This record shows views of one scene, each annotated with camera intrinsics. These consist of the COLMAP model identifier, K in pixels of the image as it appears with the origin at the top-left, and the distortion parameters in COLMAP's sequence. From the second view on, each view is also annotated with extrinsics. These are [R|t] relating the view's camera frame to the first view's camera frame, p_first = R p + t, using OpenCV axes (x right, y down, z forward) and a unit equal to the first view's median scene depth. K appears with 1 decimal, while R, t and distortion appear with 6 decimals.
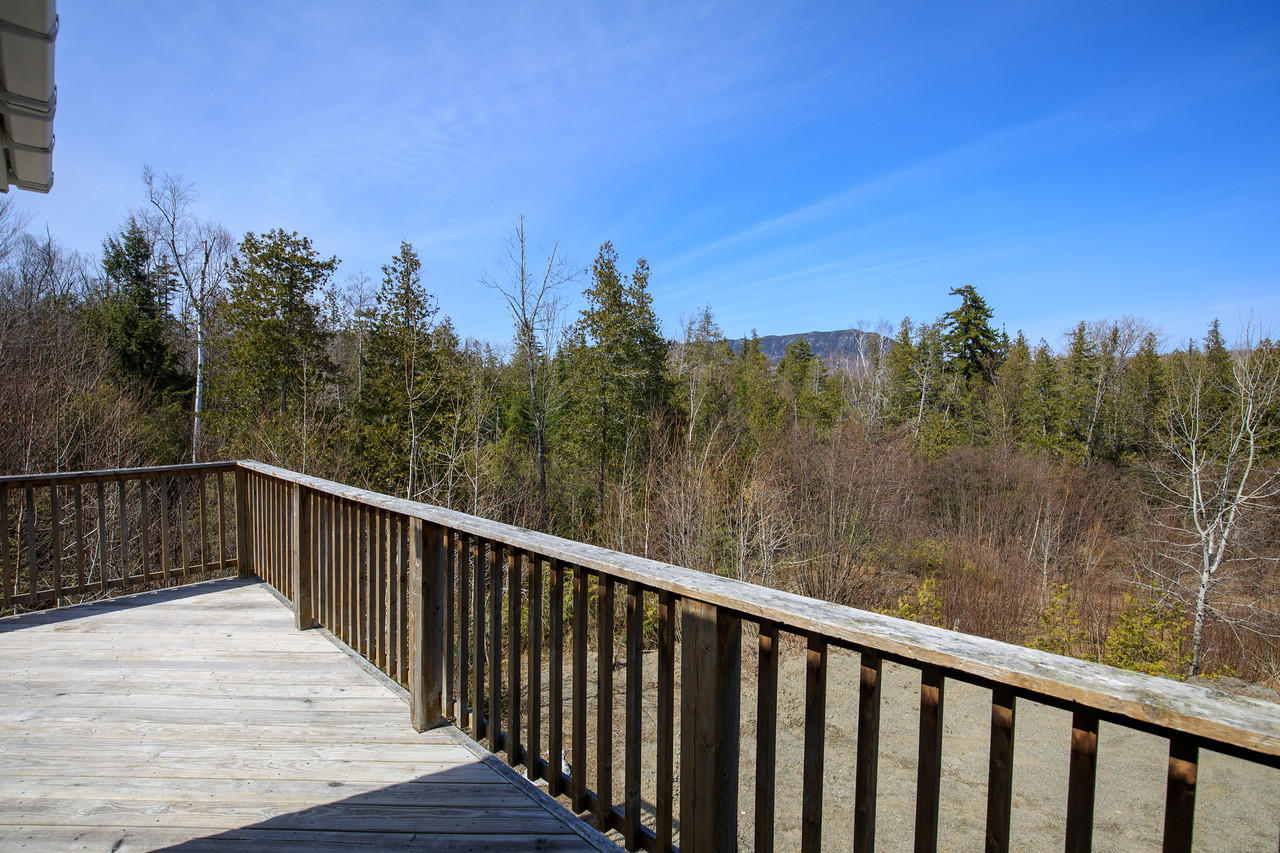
lens RADIAL K [[571.4, 0, 642.7], [0, 571.4, 432.9], [0, 0, 1]] dist [0.002416, 0.000032]
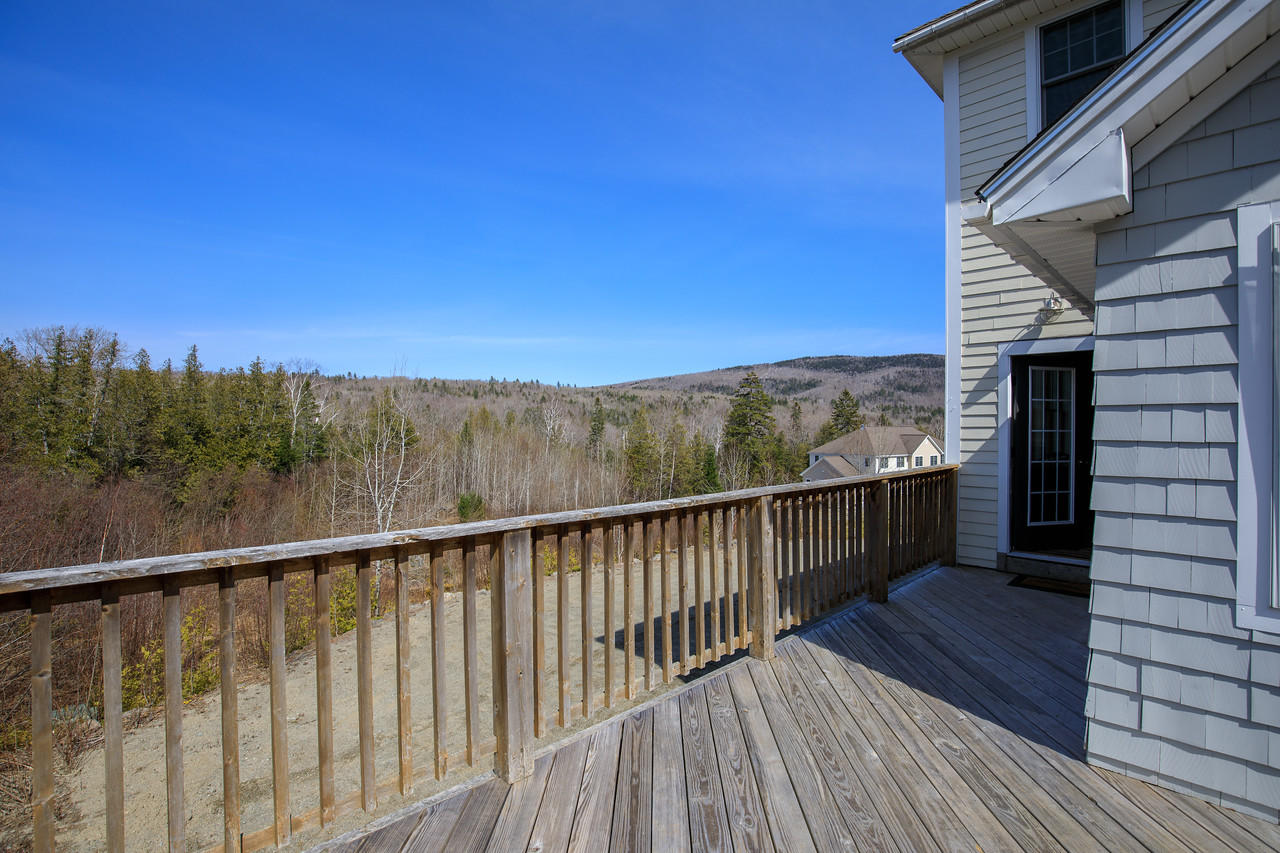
lens RADIAL K [[571.4, 0, 642.7], [0, 571.4, 432.9], [0, 0, 1]] dist [0.002416, 0.000032]
pose [[0.047596, -0.020324, 0.998660, -0.103355], [0.050763, 0.998550, 0.017902, 0.002825], [-0.997576, 0.049843, 0.048558, 0.065860]]
